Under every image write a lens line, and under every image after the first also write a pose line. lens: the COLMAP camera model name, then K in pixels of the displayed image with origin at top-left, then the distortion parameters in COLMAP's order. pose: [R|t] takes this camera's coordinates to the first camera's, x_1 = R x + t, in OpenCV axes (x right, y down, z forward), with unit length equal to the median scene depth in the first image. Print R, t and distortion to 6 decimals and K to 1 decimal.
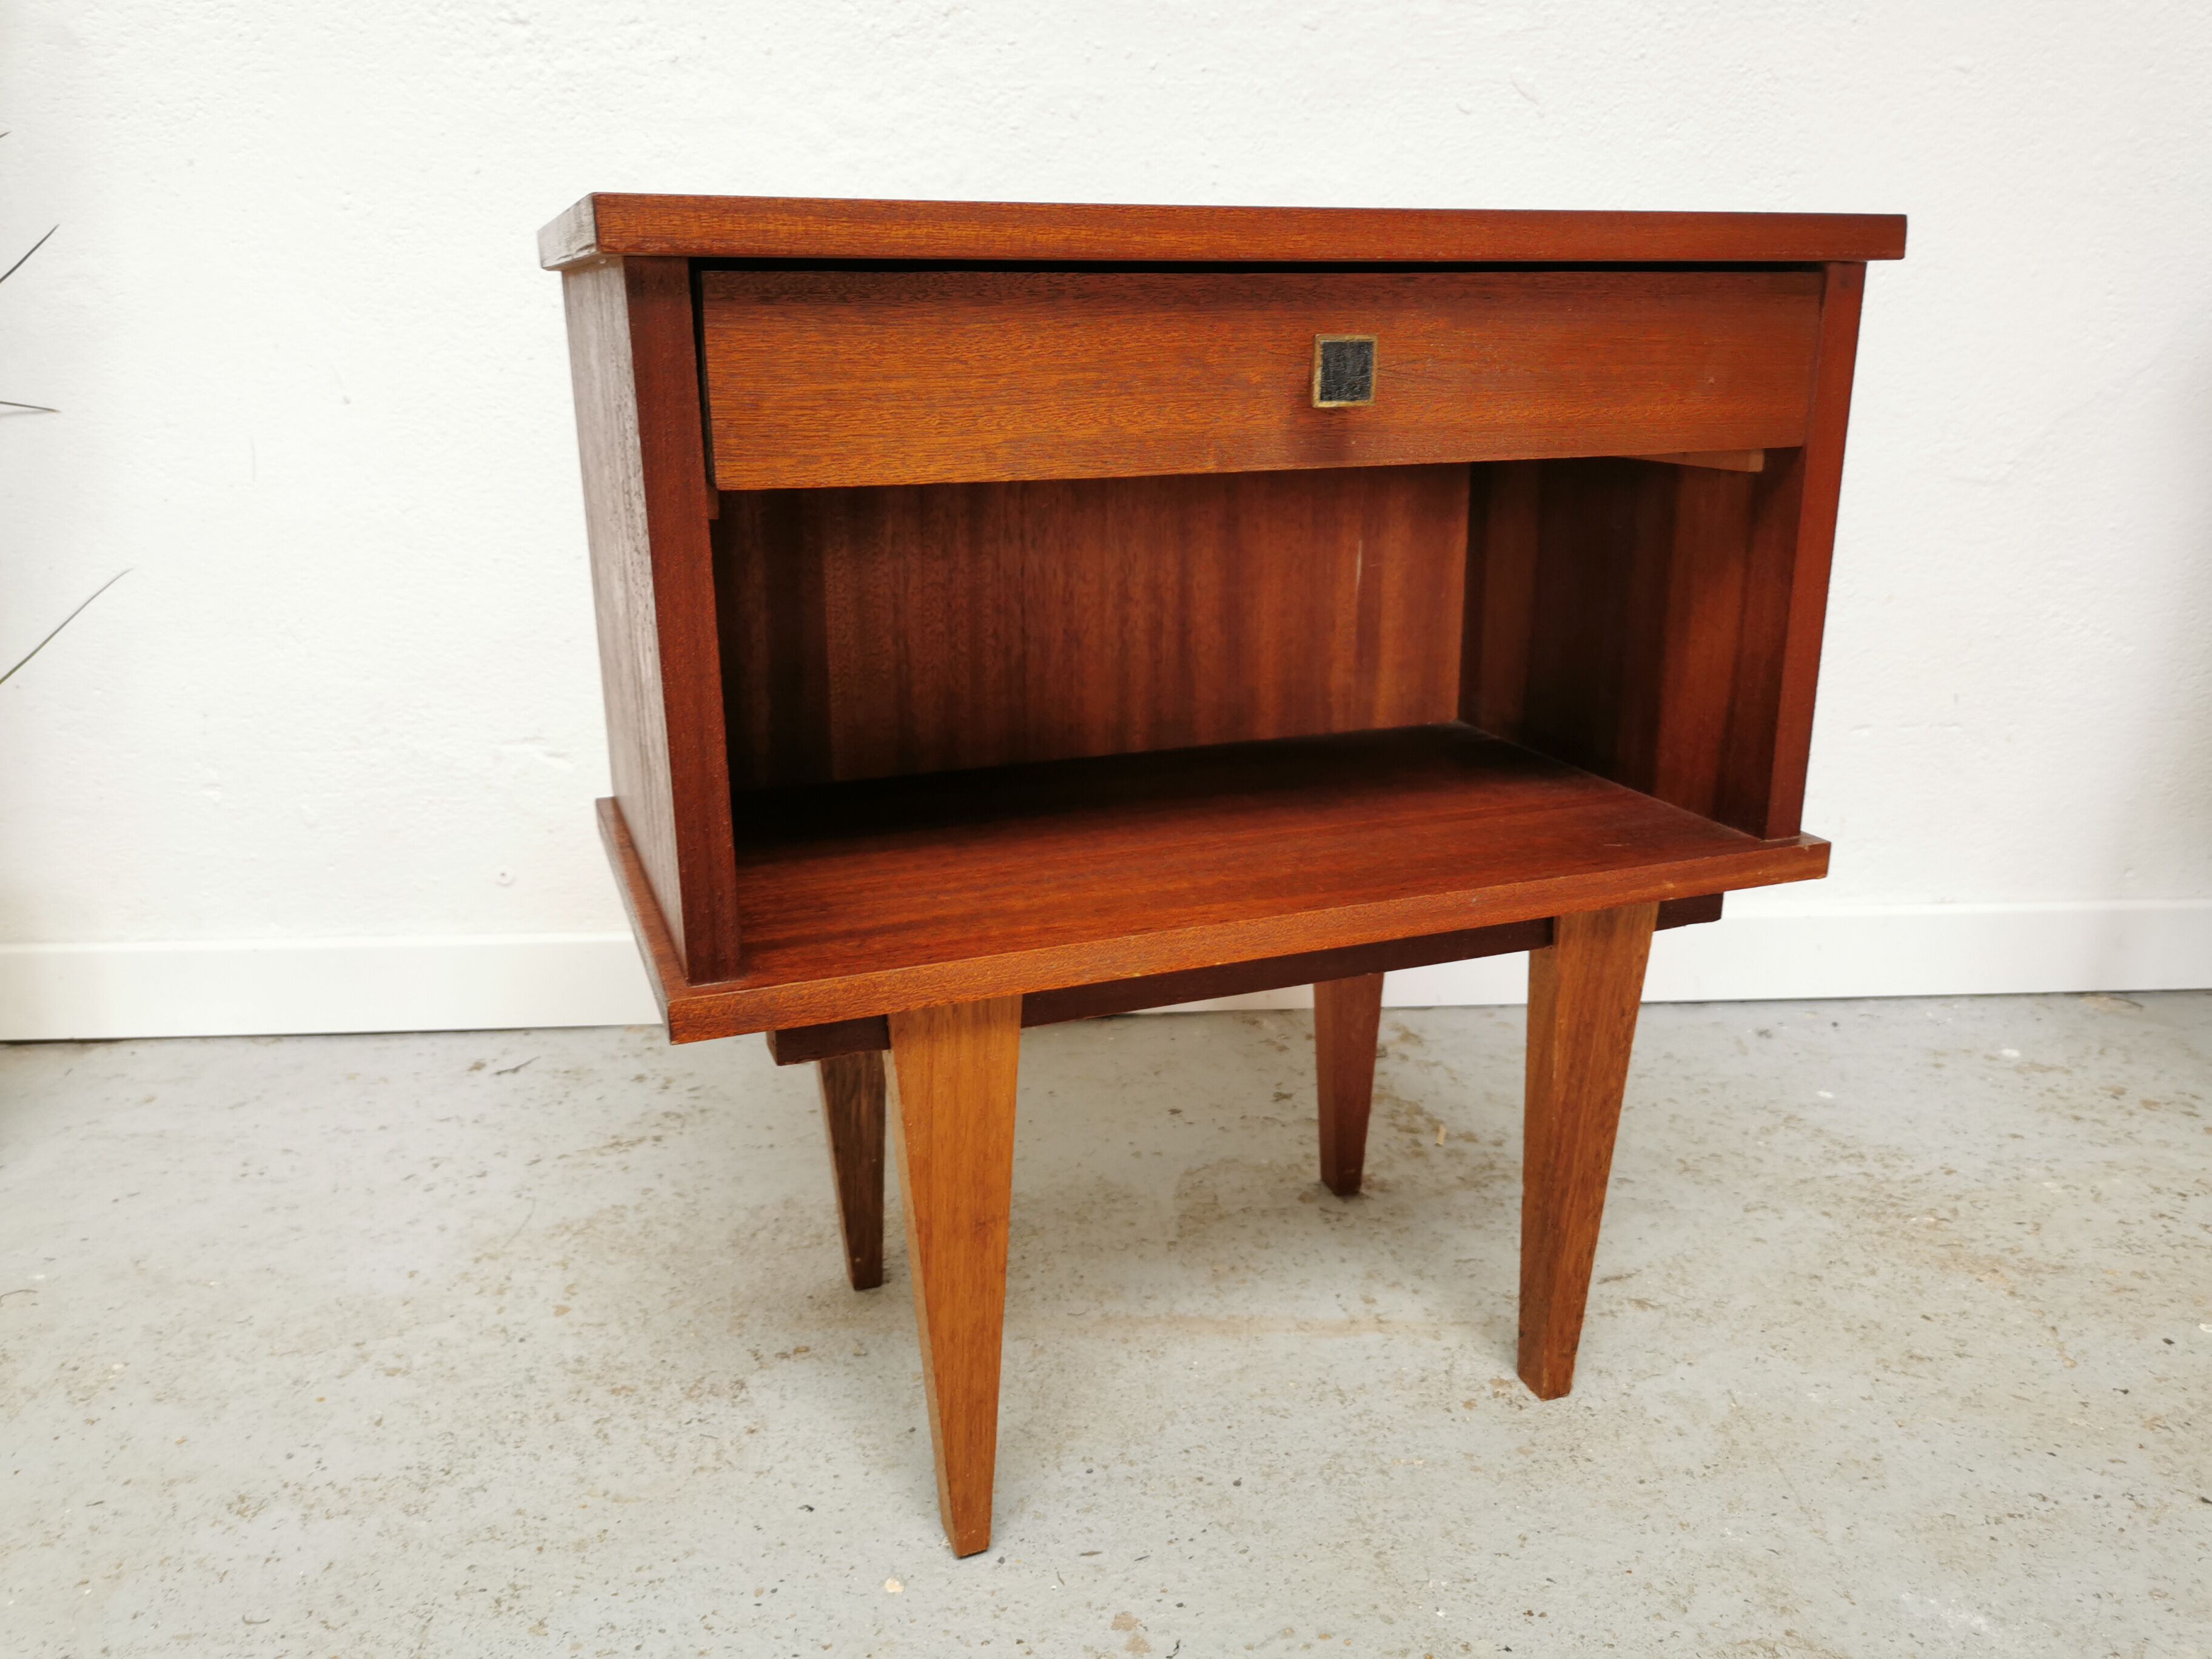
lens RADIAL K [[1729.6, 0, 1107.0], [0, 1729.6, 832.1], [0, 0, 1]] dist [0.064160, -0.080030]
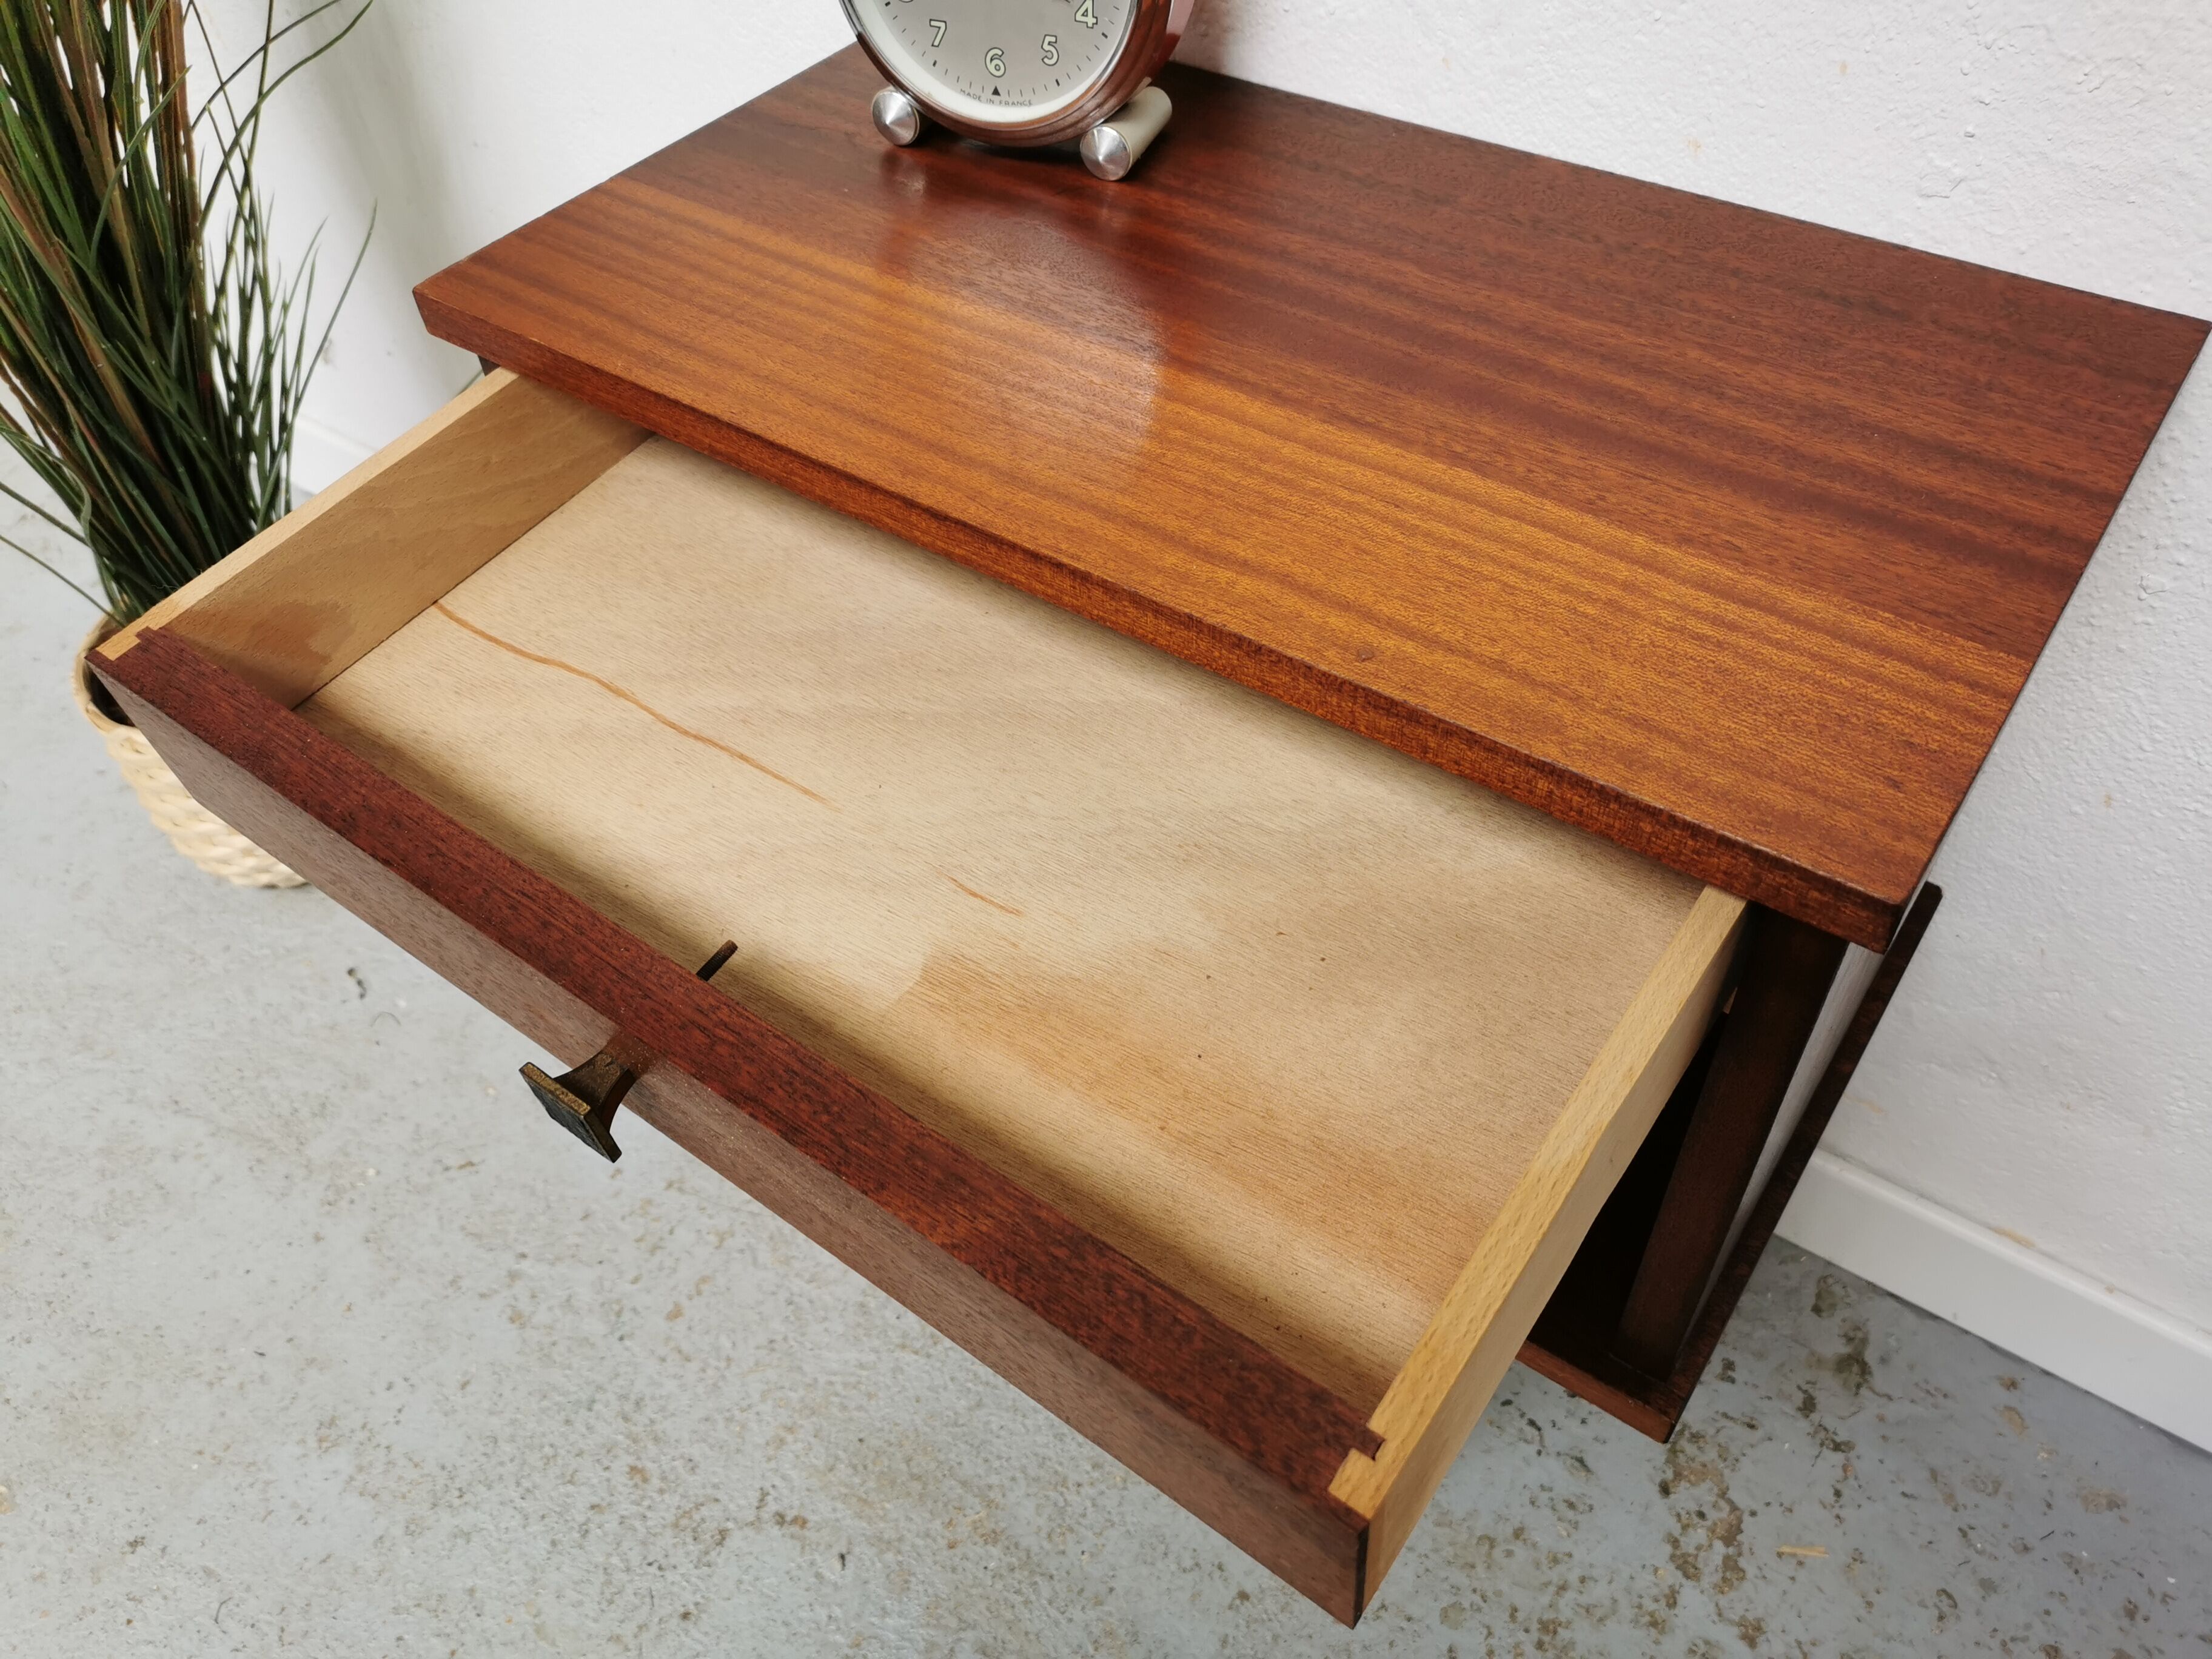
lens RADIAL K [[1729.6, 0, 1107.0], [0, 1729.6, 832.1], [0, 0, 1]] dist [0.064160, -0.080030]
pose [[0.788324, 0.427441, -0.442537, 0.222349], [-0.144243, 0.827620, 0.542438, -0.565852], [0.598113, -0.363785, 0.714088, 0.555978]]
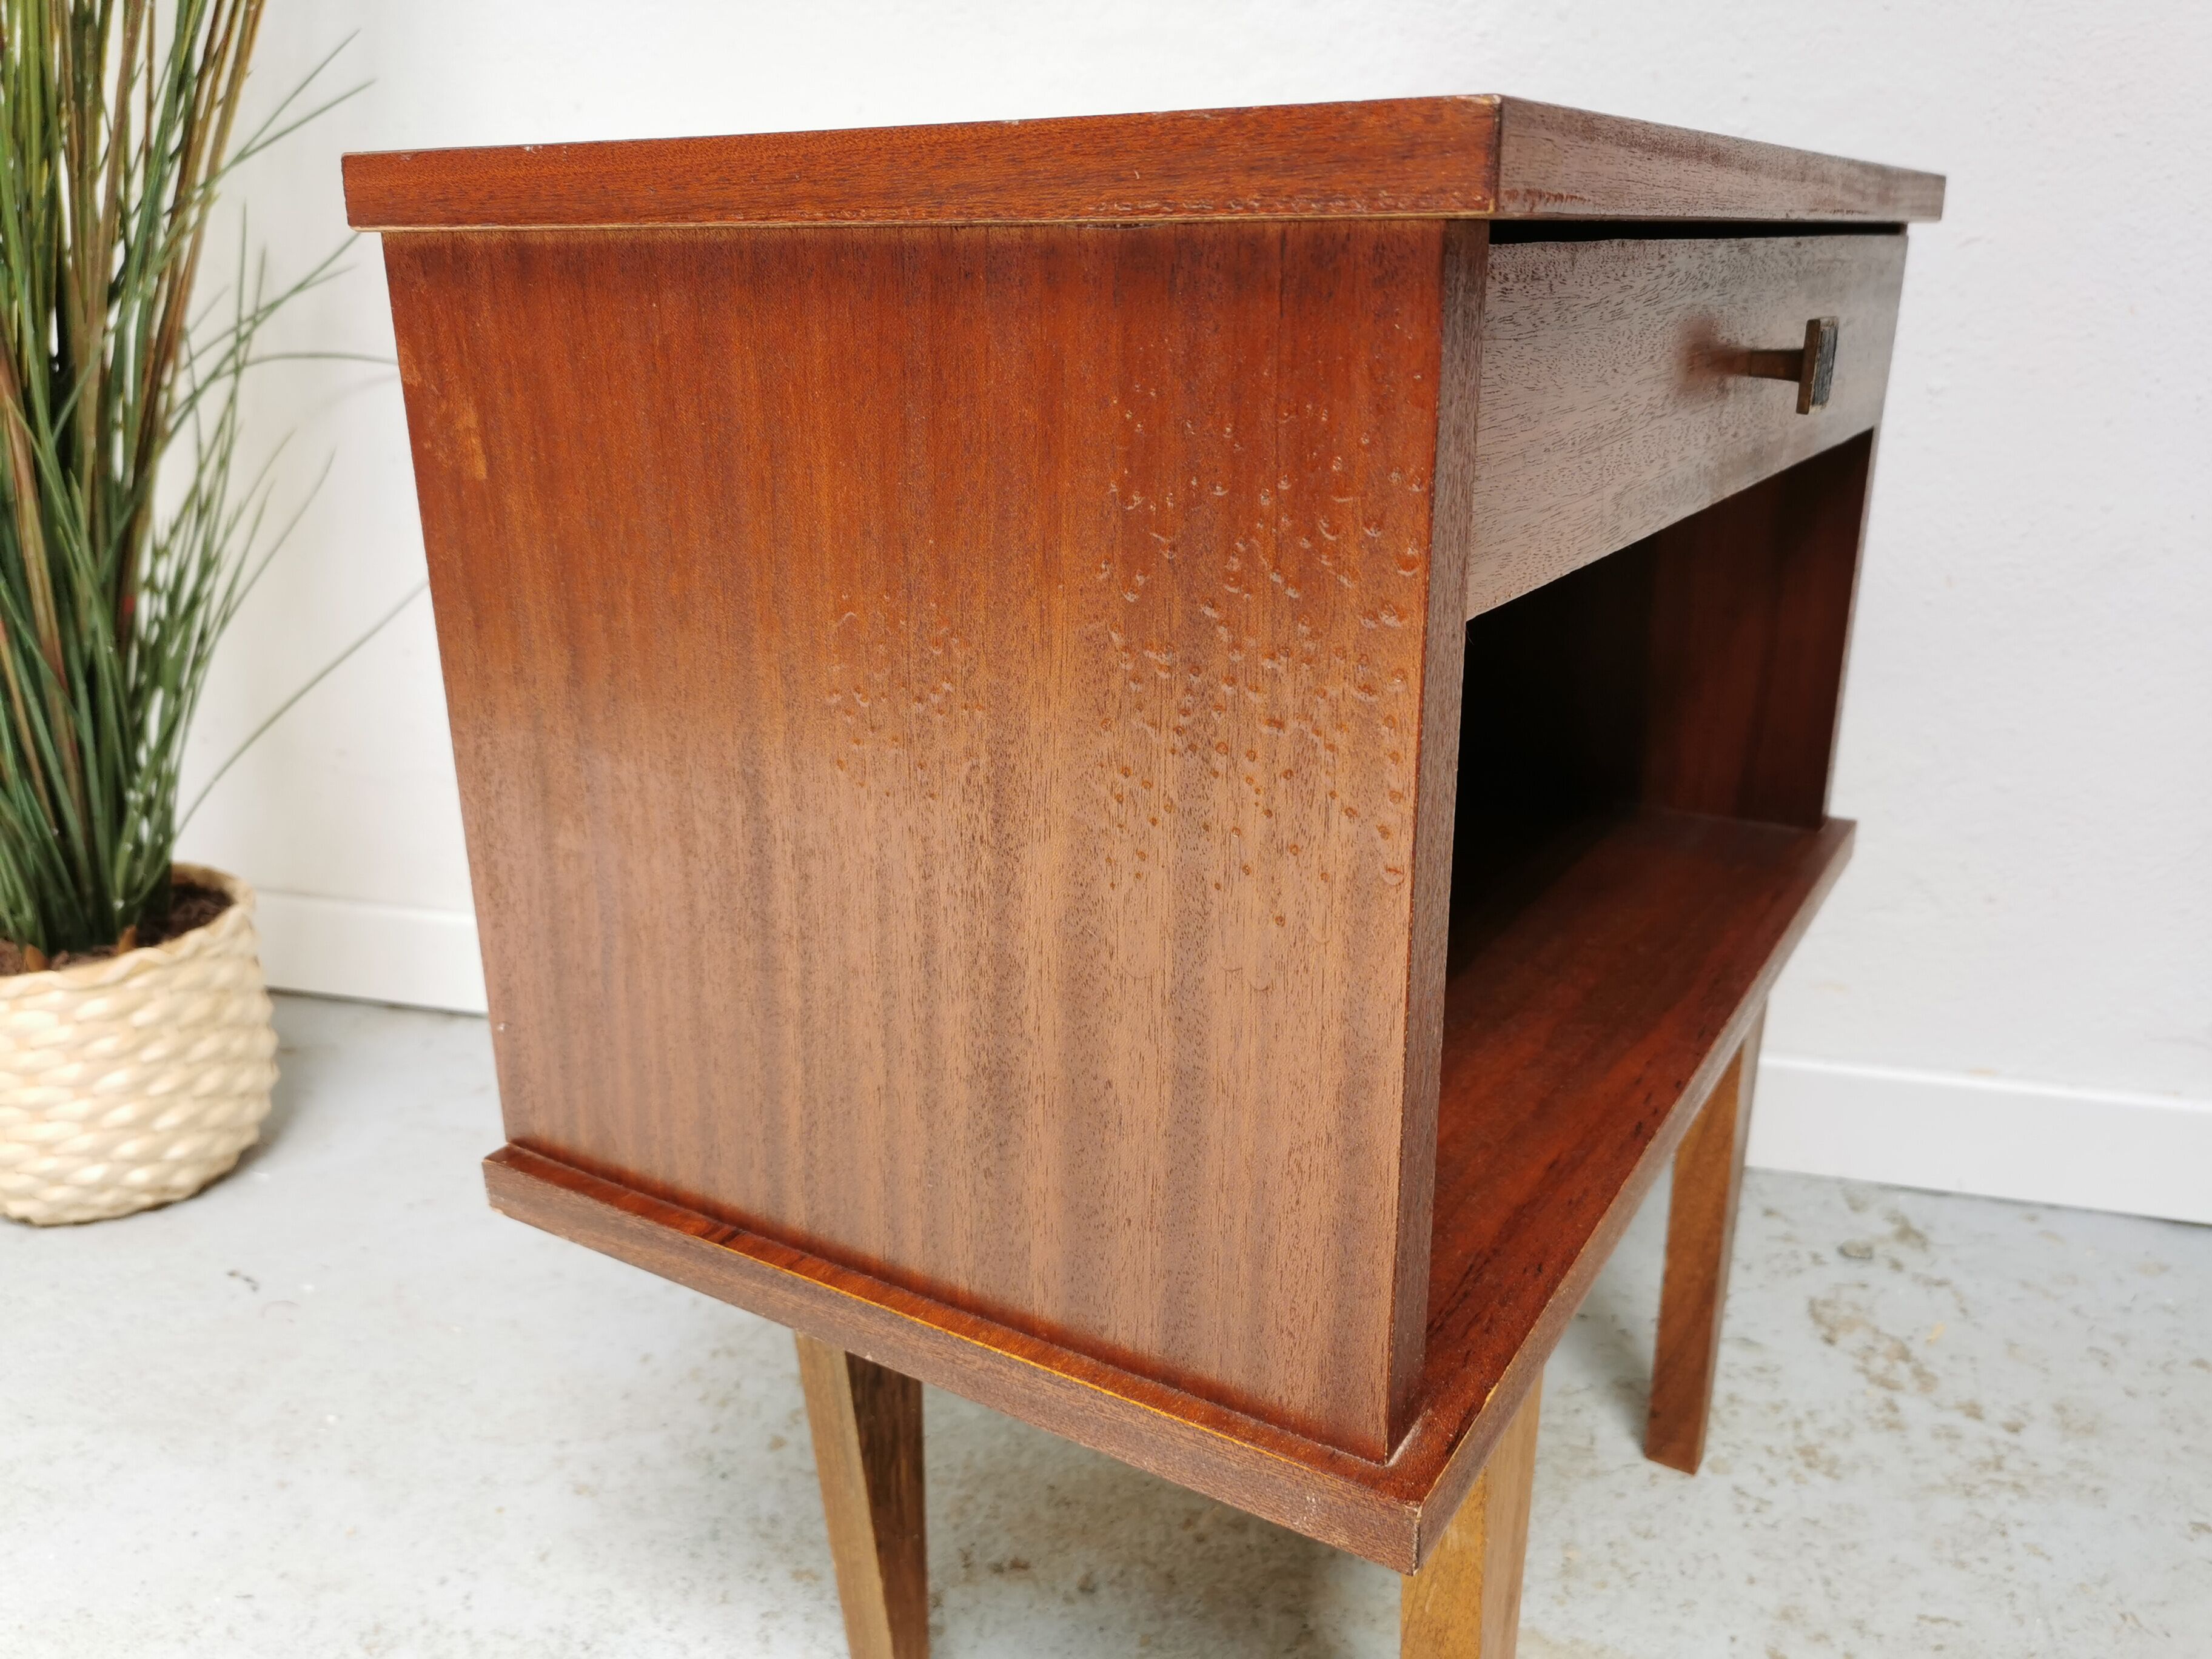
lens RADIAL K [[1758.0, 0, 1106.0], [0, 1758.0, 829.5], [0, 0, 1]] dist [0.005414, 0.000596]
pose [[0.950411, 0.097749, -0.295235, 0.071727], [-0.089440, 0.995125, 0.041552, -0.082094], [0.297857, -0.013086, 0.954521, 0.234712]]
